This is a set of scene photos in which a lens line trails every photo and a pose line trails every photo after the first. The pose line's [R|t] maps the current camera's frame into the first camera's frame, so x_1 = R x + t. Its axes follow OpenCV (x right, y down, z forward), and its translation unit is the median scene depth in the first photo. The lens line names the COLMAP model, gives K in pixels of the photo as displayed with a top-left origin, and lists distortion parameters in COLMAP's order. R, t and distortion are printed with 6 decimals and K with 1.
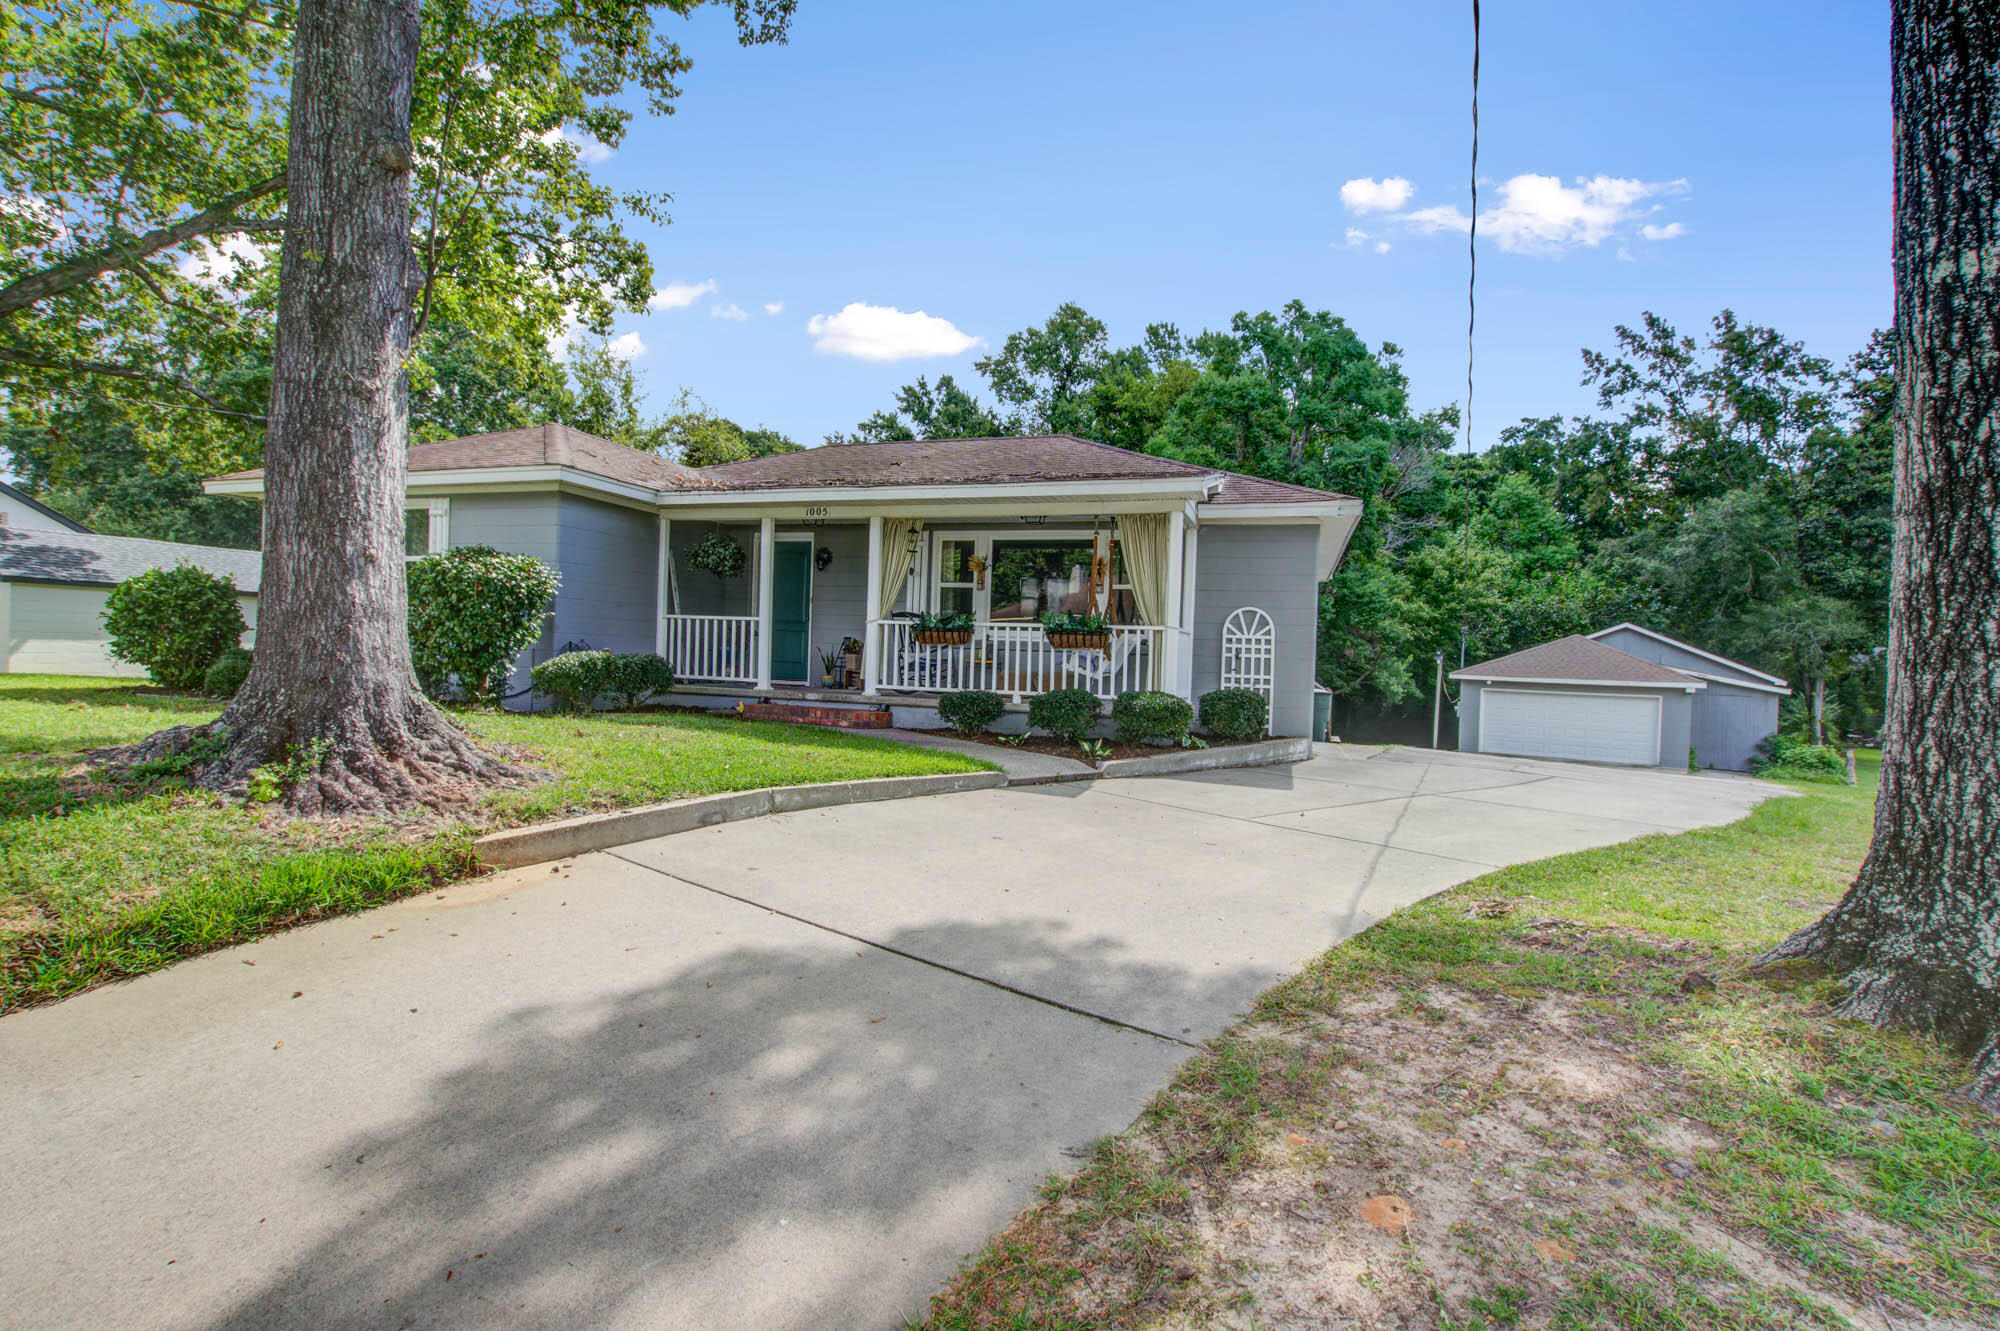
lens RADIAL K [[894.6, 0, 1000.0], [0, 894.6, 665.5], [0, 0, 1]] dist [-0.038501, 0.000215]
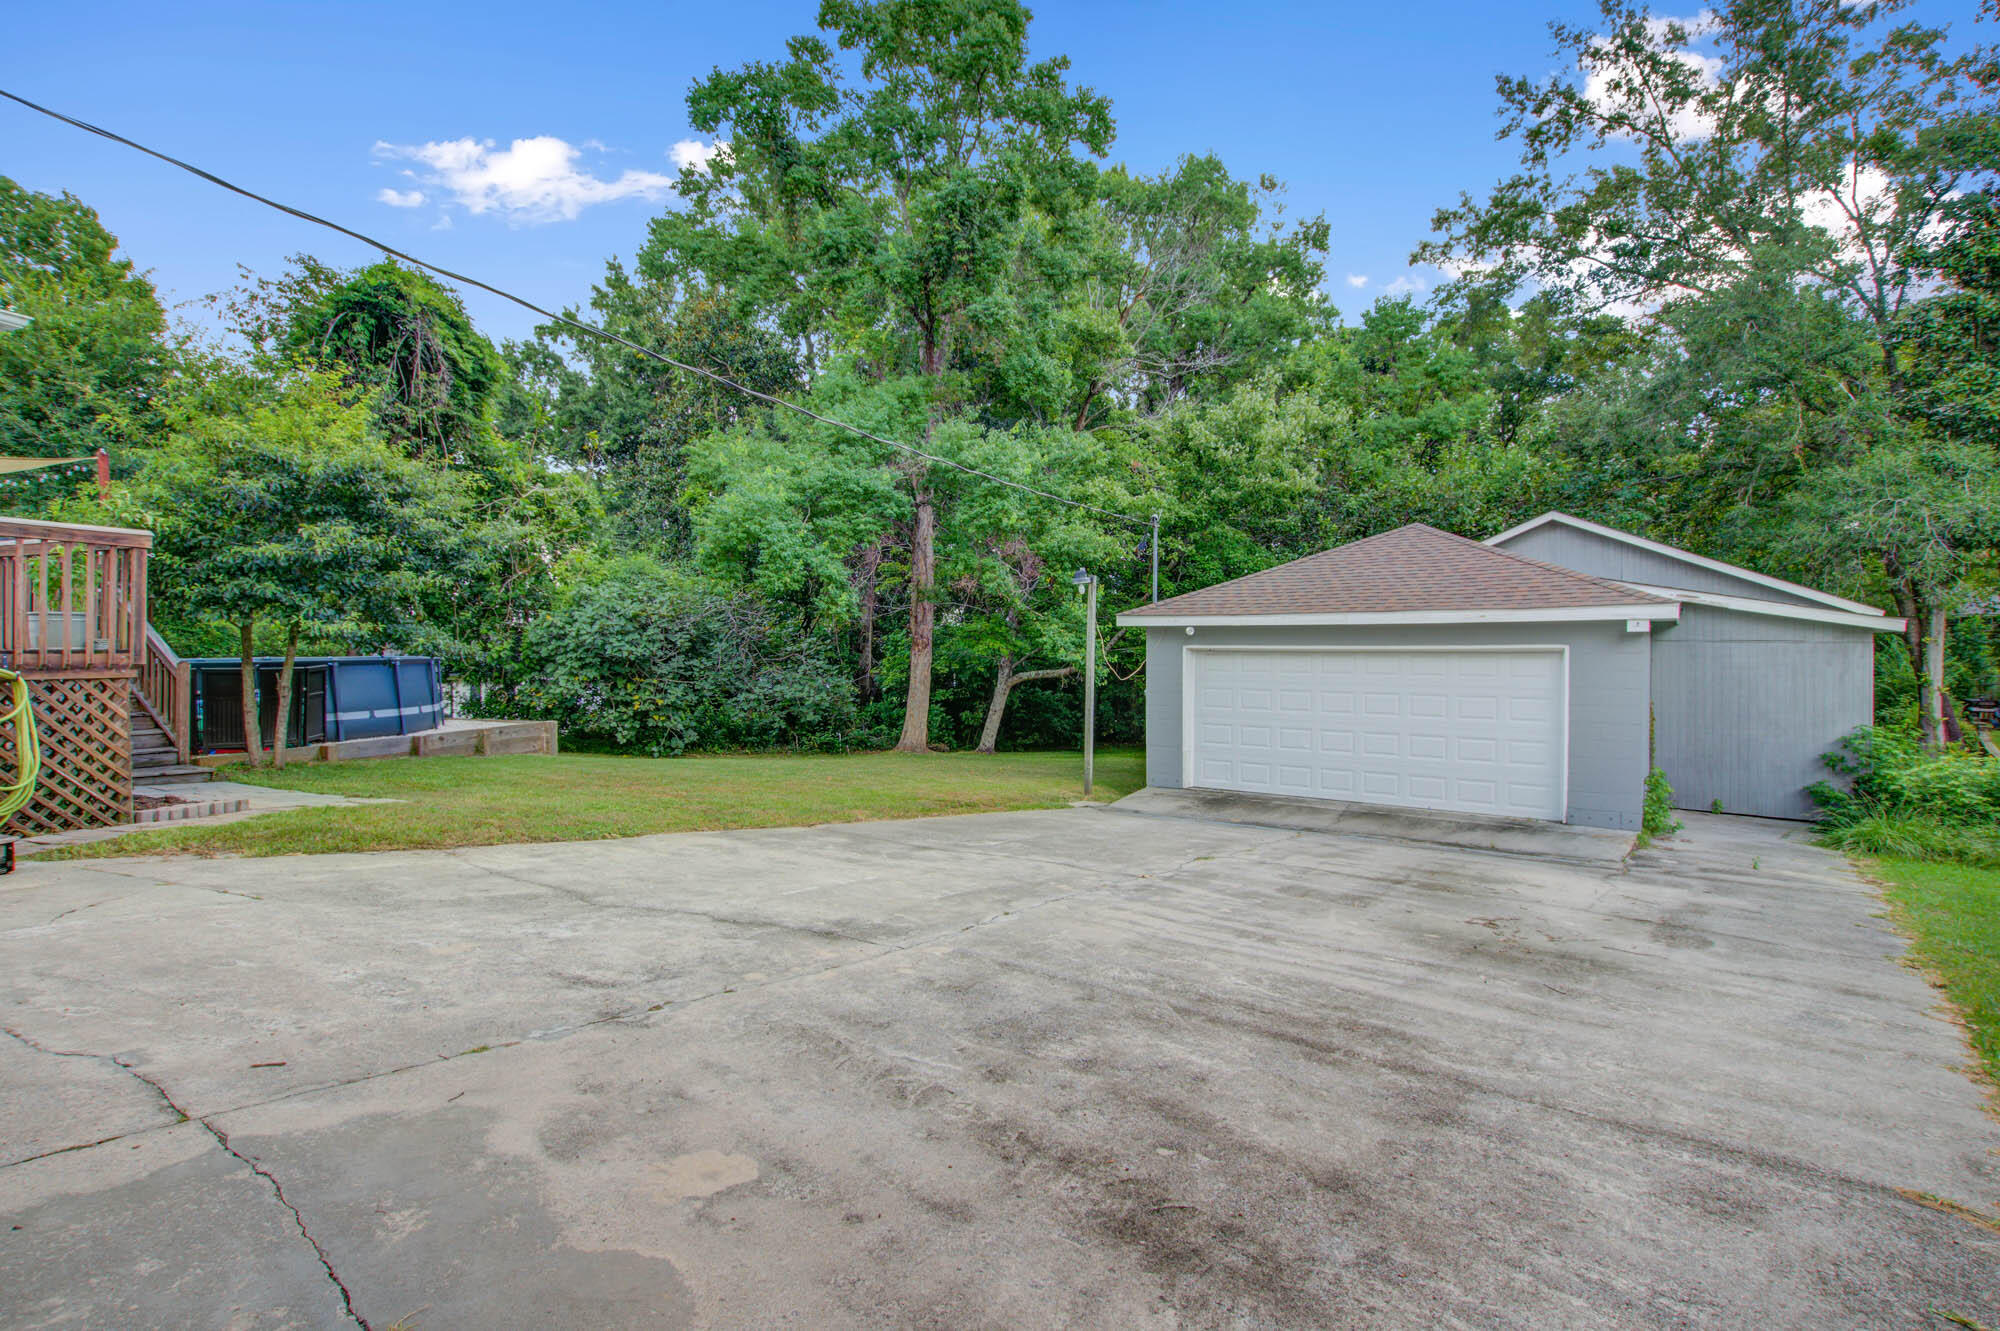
lens RADIAL K [[952.2, 0, 1000.0], [0, 952.2, 665.5], [0, 0, 1]] dist [-0.027430, -0.000181]
pose [[0.999268, -0.037842, -0.005603, 0.506929], [0.037861, 0.999277, 0.003445, 0.034116], [0.005468, -0.003654, 0.999978, 0.580548]]
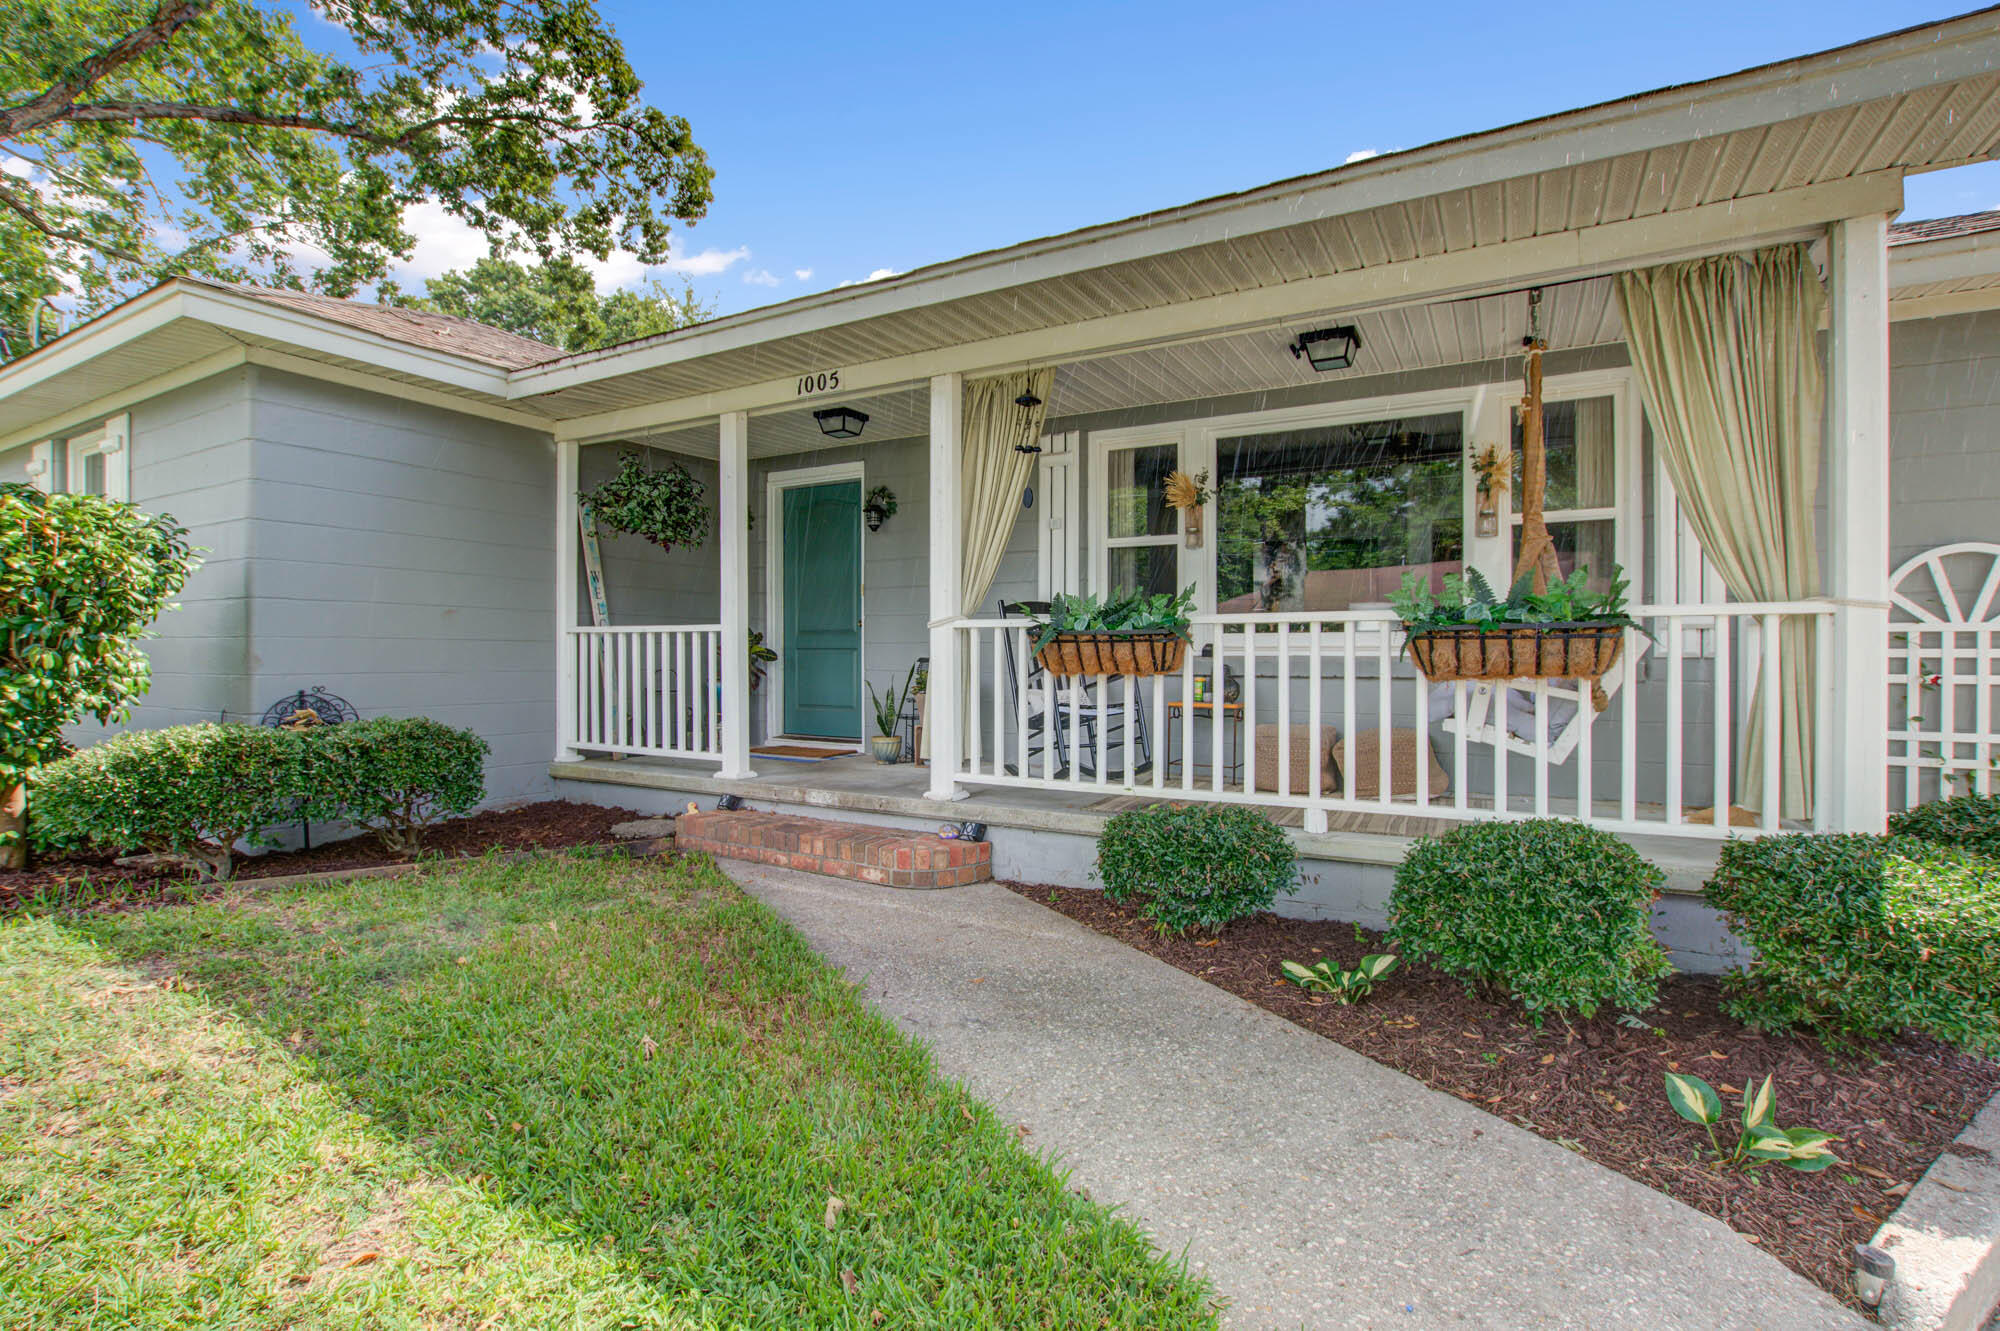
lens RADIAL K [[894.6, 0, 1000.0], [0, 894.6, 665.5], [0, 0, 1]] dist [-0.038501, 0.000215]
pose [[0.979086, -0.028826, -0.201393, -0.012735], [0.026843, 0.999561, -0.012572, -0.009178], [0.201667, 0.006903, 0.979430, 0.235790]]
